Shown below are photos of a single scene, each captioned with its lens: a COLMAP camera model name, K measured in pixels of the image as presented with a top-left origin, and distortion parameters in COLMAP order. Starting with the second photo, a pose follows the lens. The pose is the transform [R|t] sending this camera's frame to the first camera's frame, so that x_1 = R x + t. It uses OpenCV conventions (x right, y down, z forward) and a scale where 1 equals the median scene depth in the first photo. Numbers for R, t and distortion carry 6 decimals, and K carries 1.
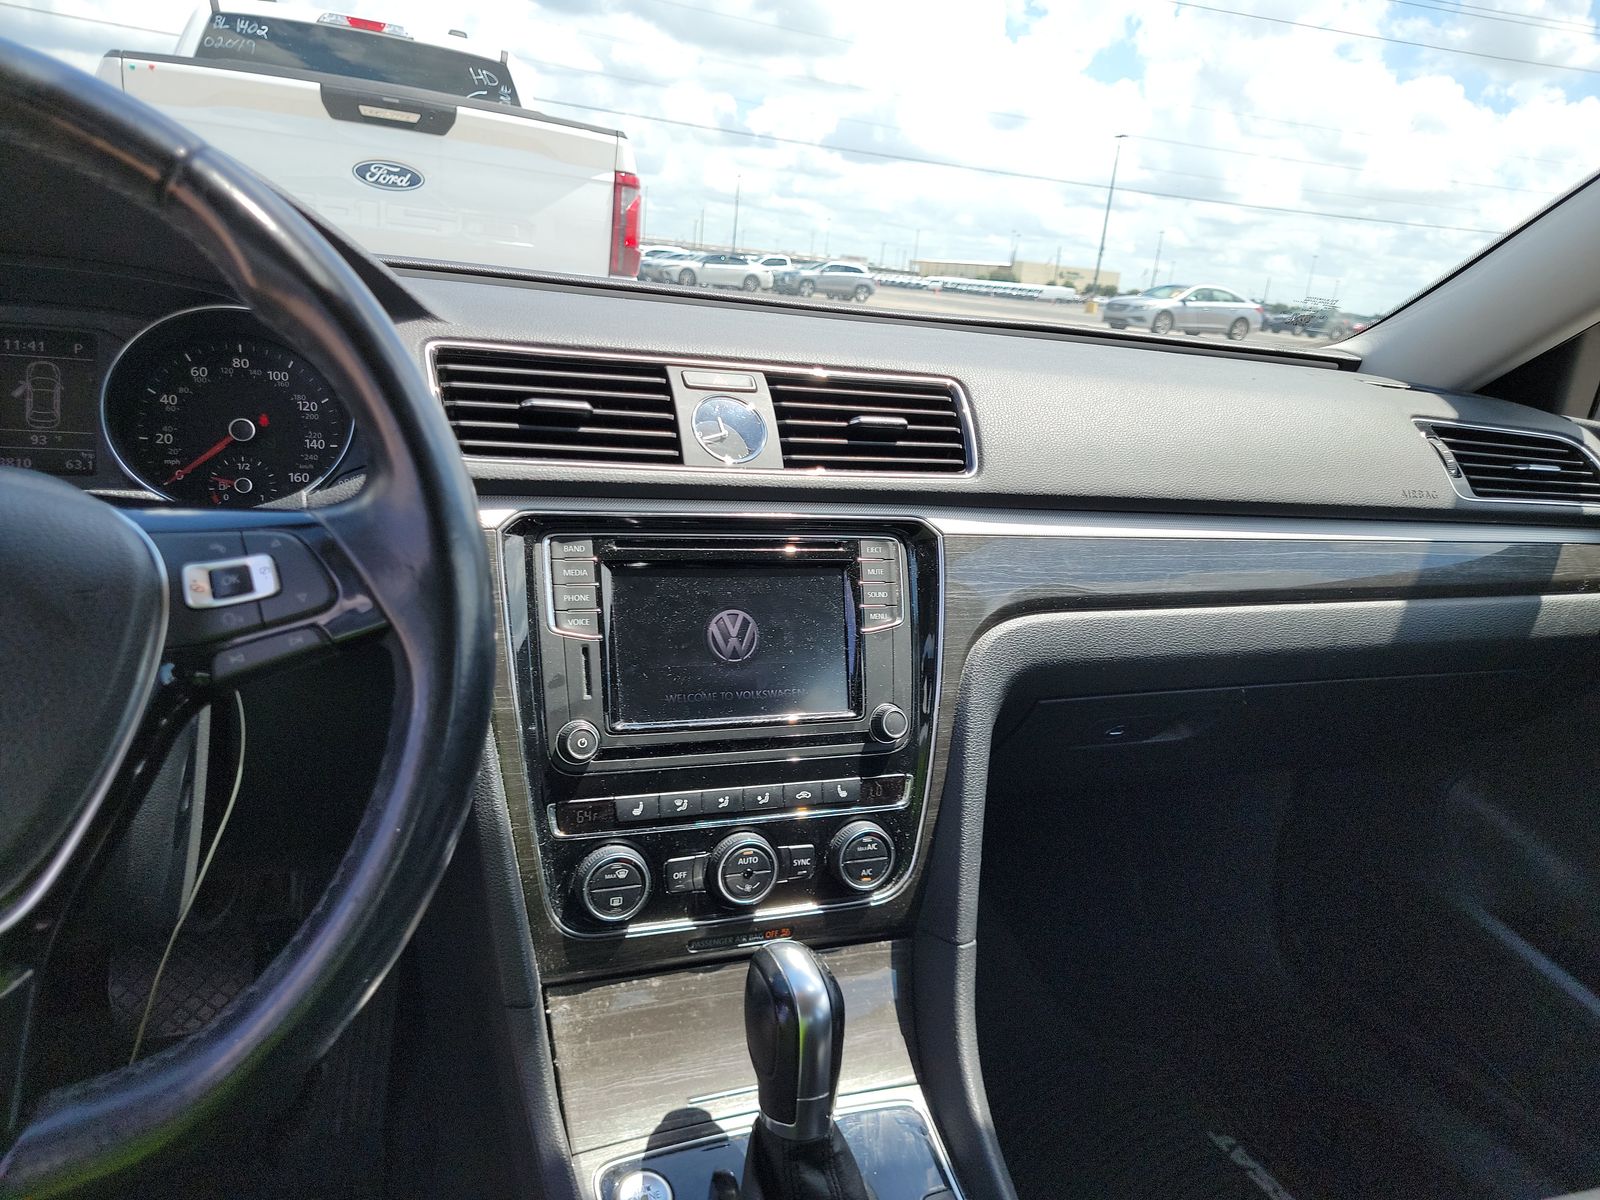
lens RADIAL K [[1124.7, 0, 800.0], [0, 1124.7, 600.0], [0, 0, 1]] dist [0.055572, -0.042001]
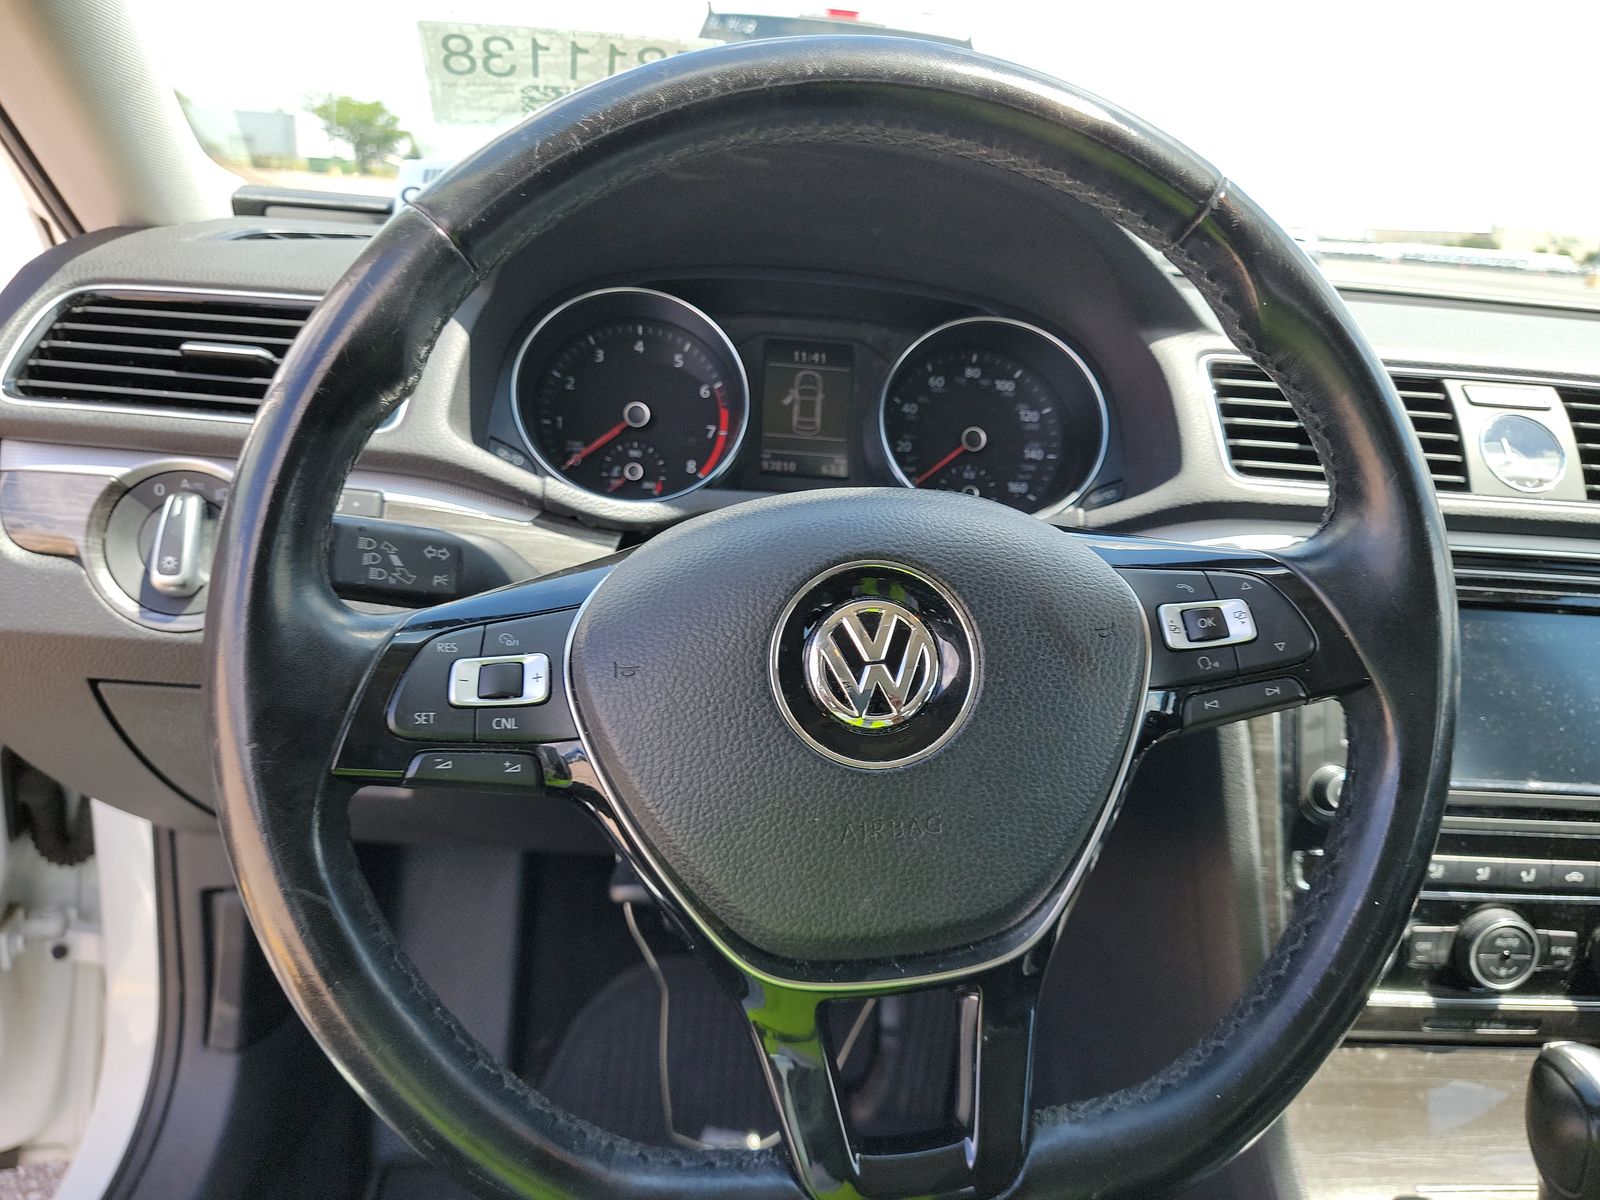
lens RADIAL K [[1135.6, 0, 813.7], [0, 1135.6, 624.9], [0, 0, 1]] dist [0.040319, -0.037828]
pose [[0.951854, 0.080696, -0.295740, -0.315620], [-0.069467, 0.996414, 0.048300, -0.023474], [0.298577, -0.025430, 0.954047, -0.019099]]
